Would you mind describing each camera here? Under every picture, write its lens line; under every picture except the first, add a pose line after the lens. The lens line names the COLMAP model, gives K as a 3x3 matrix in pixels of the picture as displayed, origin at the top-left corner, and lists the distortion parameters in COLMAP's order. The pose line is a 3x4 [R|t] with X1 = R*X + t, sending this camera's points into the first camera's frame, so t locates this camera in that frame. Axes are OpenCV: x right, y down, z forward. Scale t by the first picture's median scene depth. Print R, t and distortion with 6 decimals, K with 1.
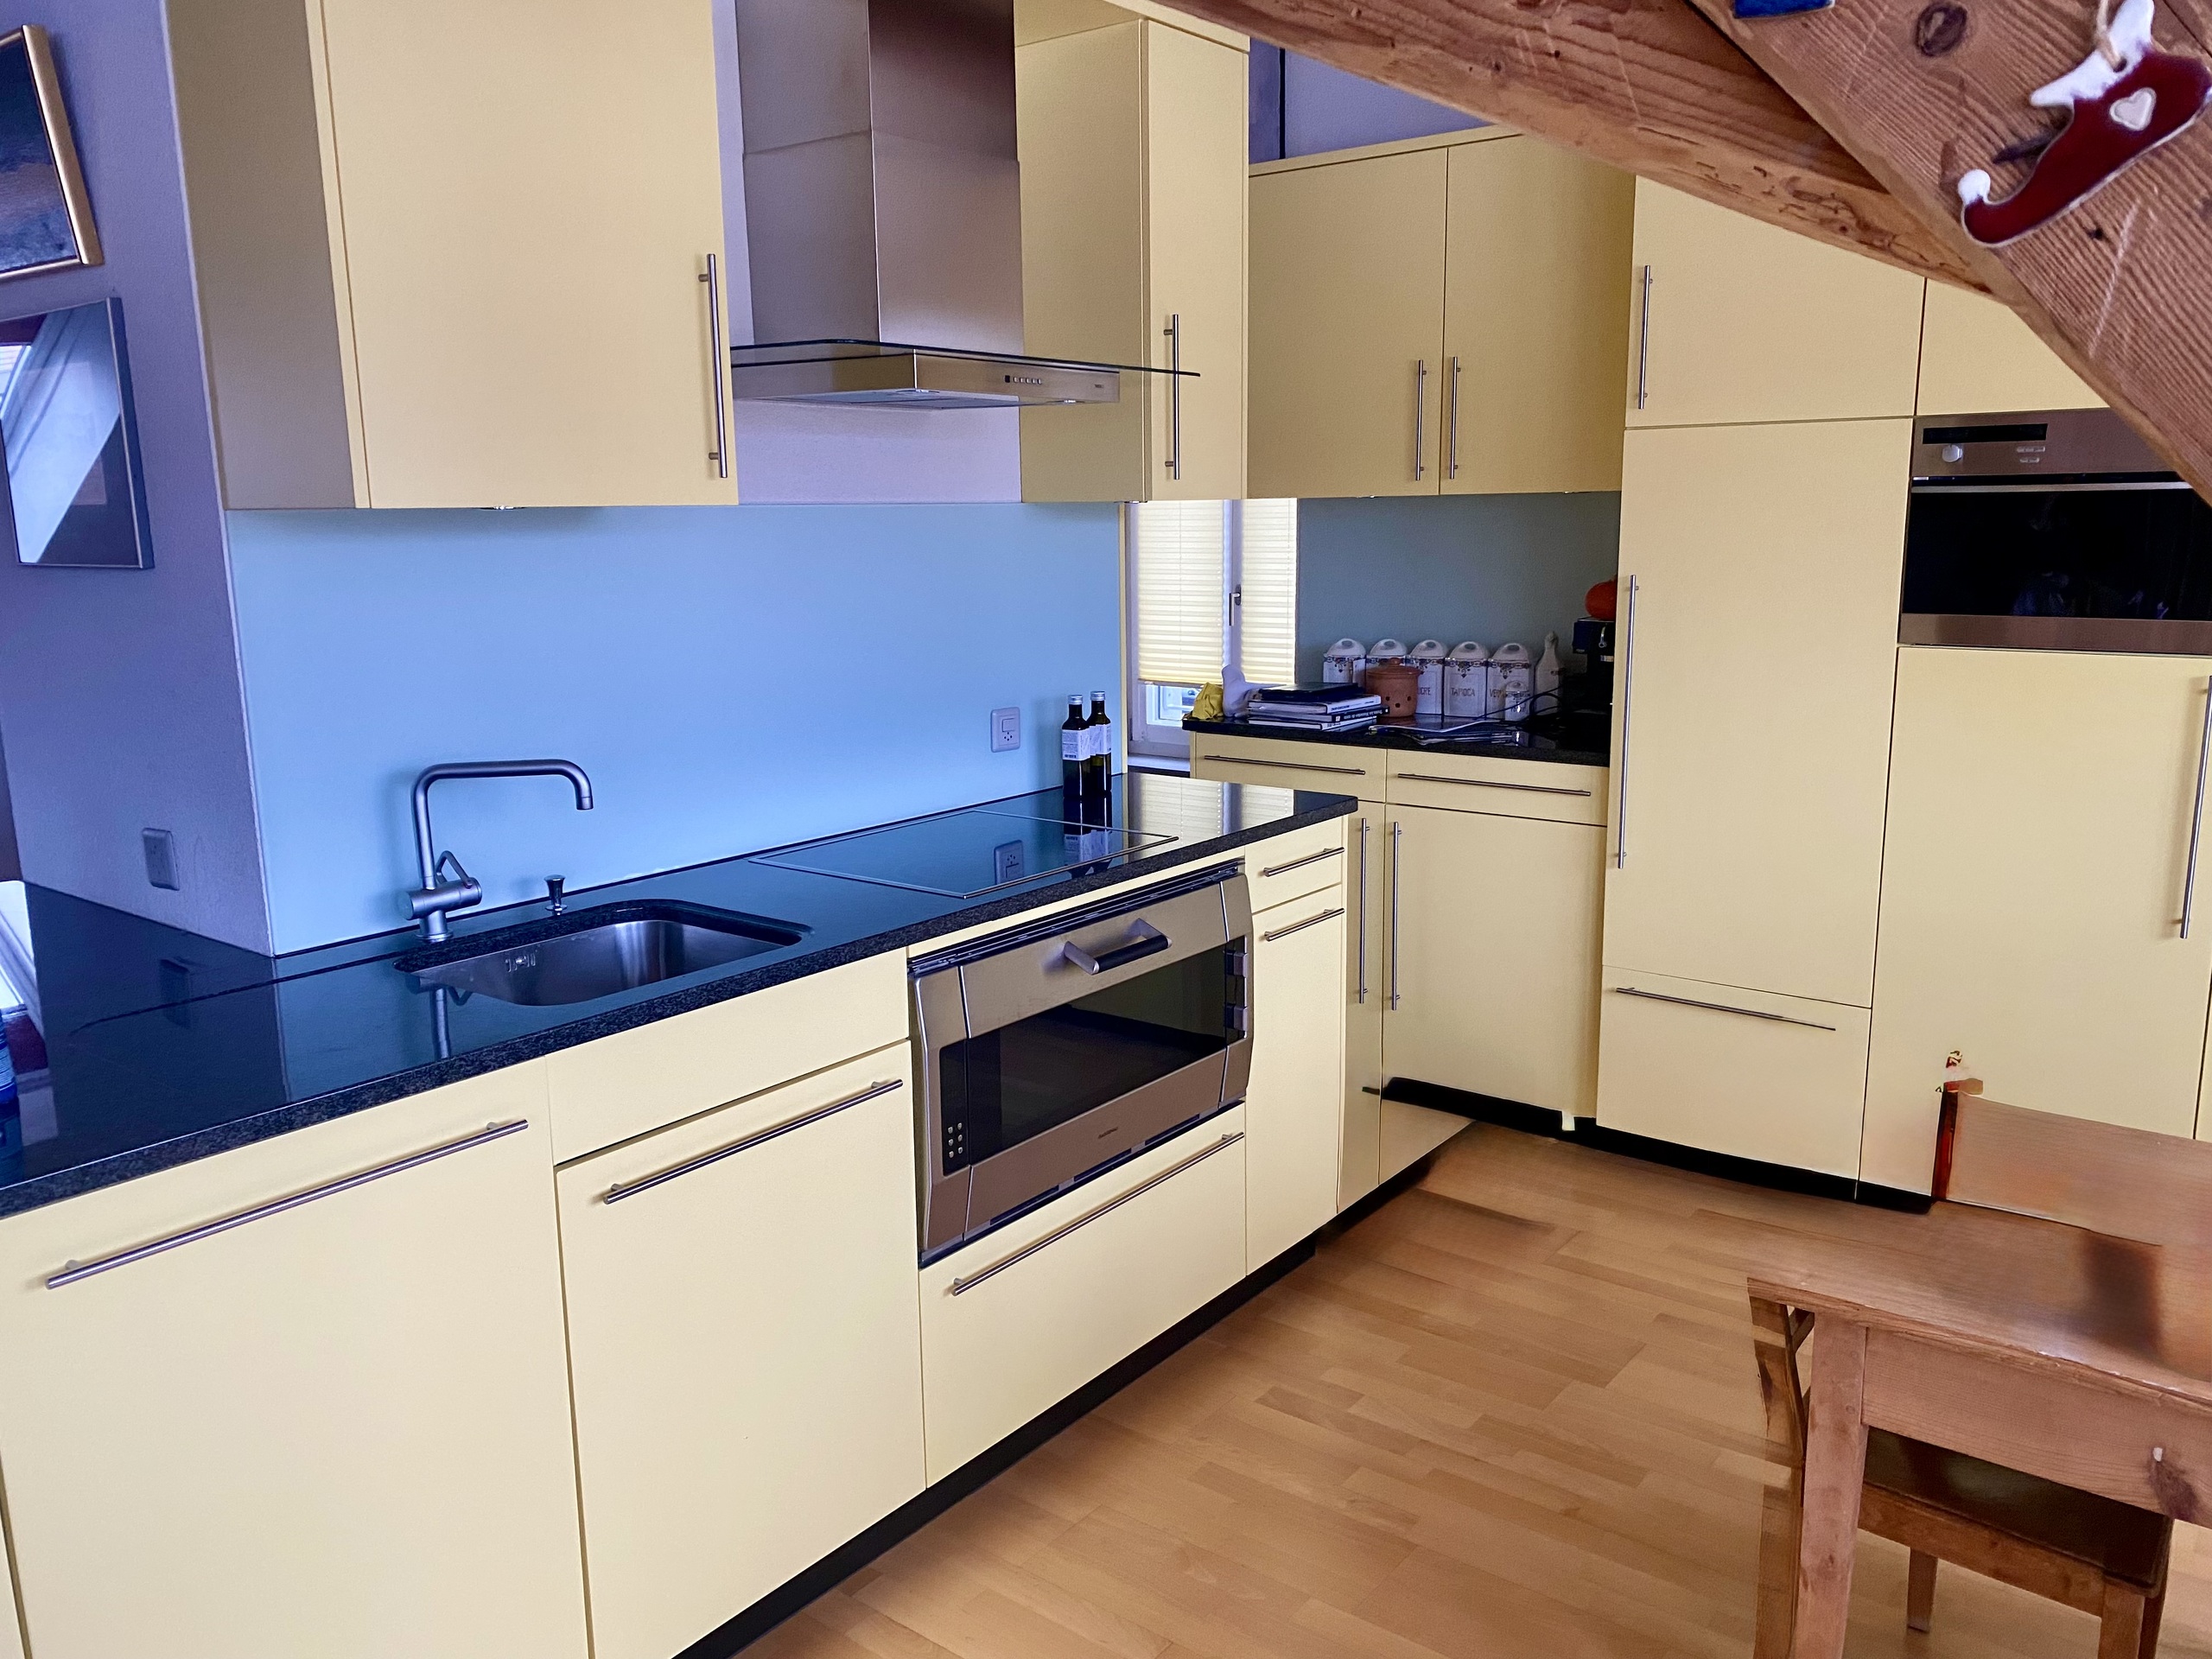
lens RADIAL K [[1679.8, 0, 1117.3], [0, 1679.8, 831.0], [0, 0, 1]] dist [0.046591, -0.057759]
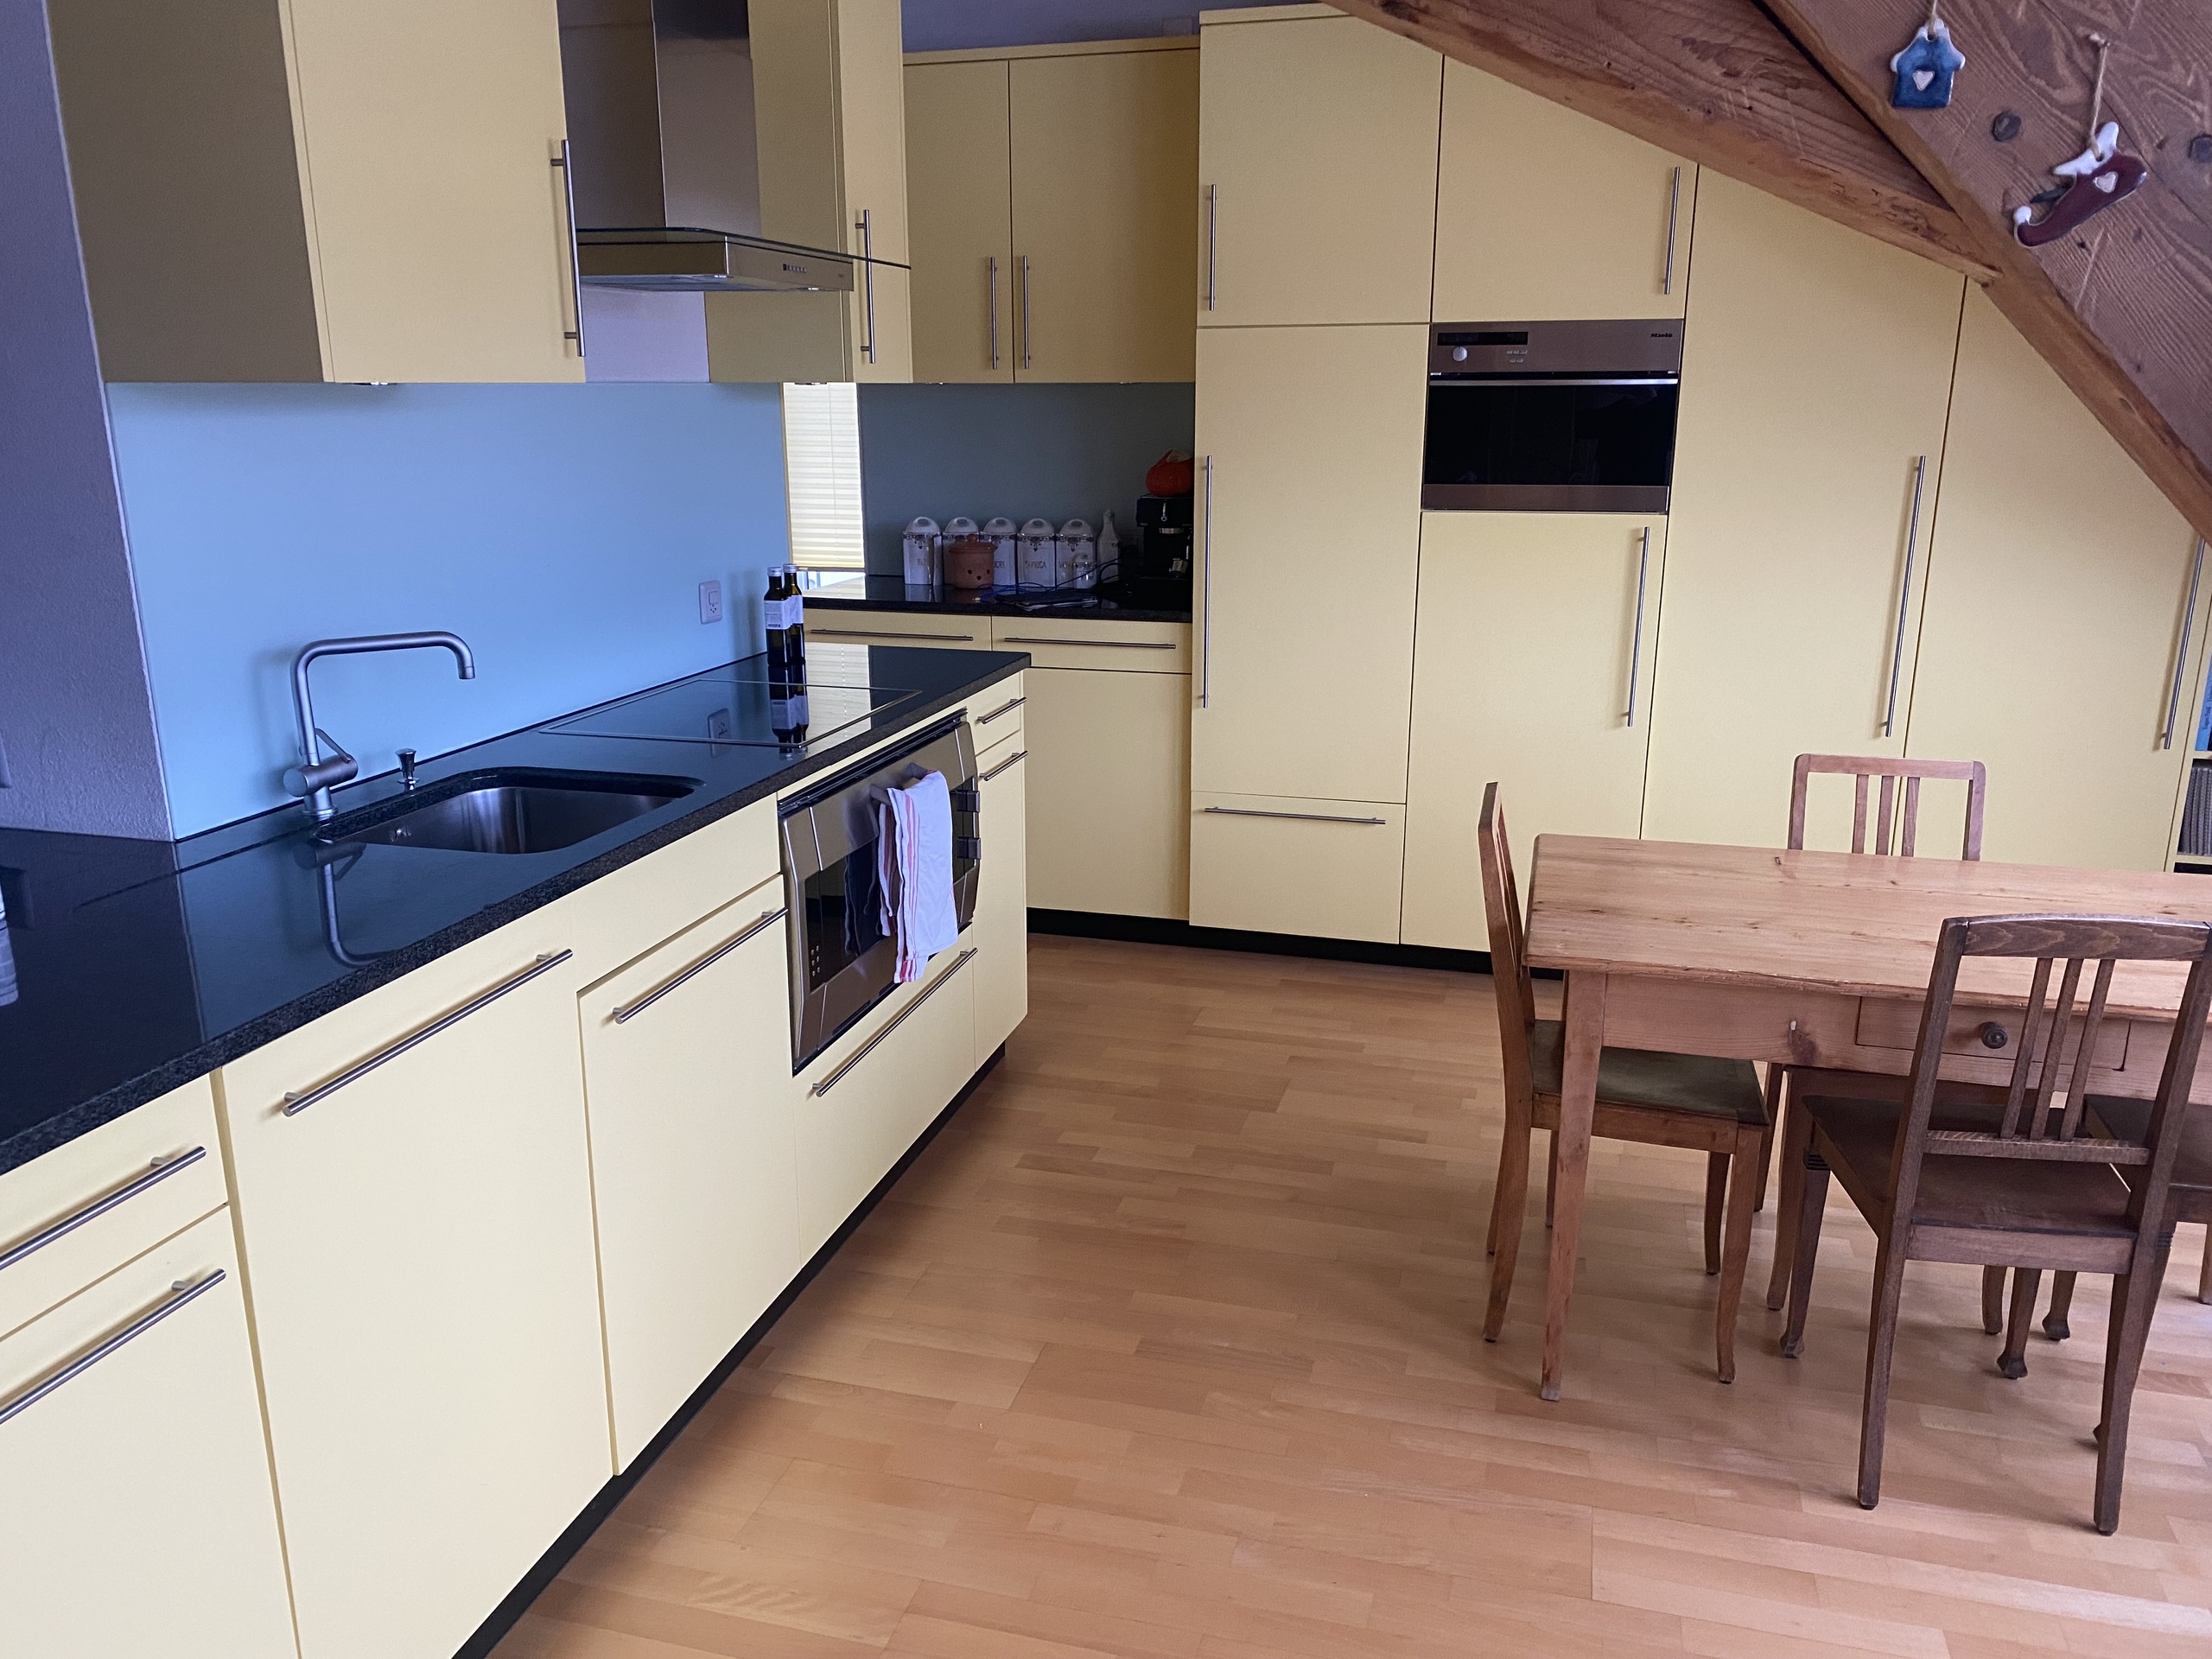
lens RADIAL K [[1659.3, 0, 1108.0], [0, 1659.3, 842.6], [0, 0, 1]] dist [0.107714, -0.128016]
pose [[0.928370, -0.088216, 0.361037, -0.264691], [0.062237, 0.994605, 0.082987, 0.020580], [-0.366410, -0.054573, 0.928852, -0.092421]]
